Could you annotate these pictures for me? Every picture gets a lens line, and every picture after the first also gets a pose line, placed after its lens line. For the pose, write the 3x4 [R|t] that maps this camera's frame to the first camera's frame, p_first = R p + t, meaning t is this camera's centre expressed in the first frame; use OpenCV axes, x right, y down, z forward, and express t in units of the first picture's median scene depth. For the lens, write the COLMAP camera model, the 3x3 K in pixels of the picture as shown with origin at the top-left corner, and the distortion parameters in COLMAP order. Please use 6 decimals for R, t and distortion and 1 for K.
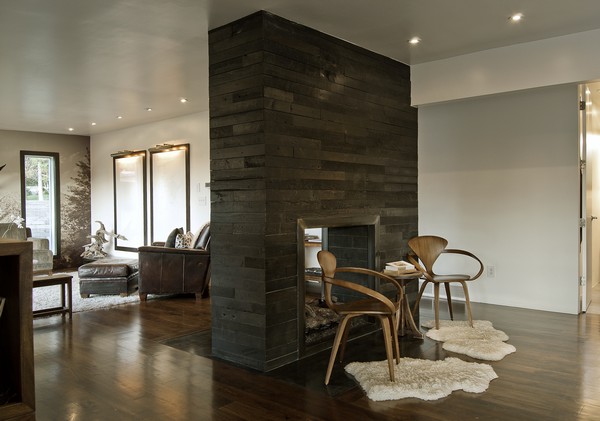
lens RADIAL K [[491.5, 0, 300.0], [0, 491.5, 210.5], [0, 0, 1]] dist [-0.003760, -0.002918]
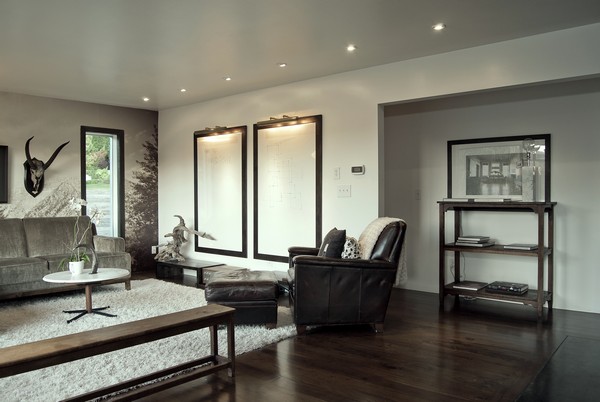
lens RADIAL K [[495.6, 0, 300.0], [0, 495.6, 201.0], [0, 0, 1]] dist [0.000192, 0.001039]
pose [[0.999917, 0.009694, -0.008475, -0.199392], [-0.009715, 0.999950, -0.002370, -0.001457], [0.008452, 0.002452, 0.999961, 0.191014]]
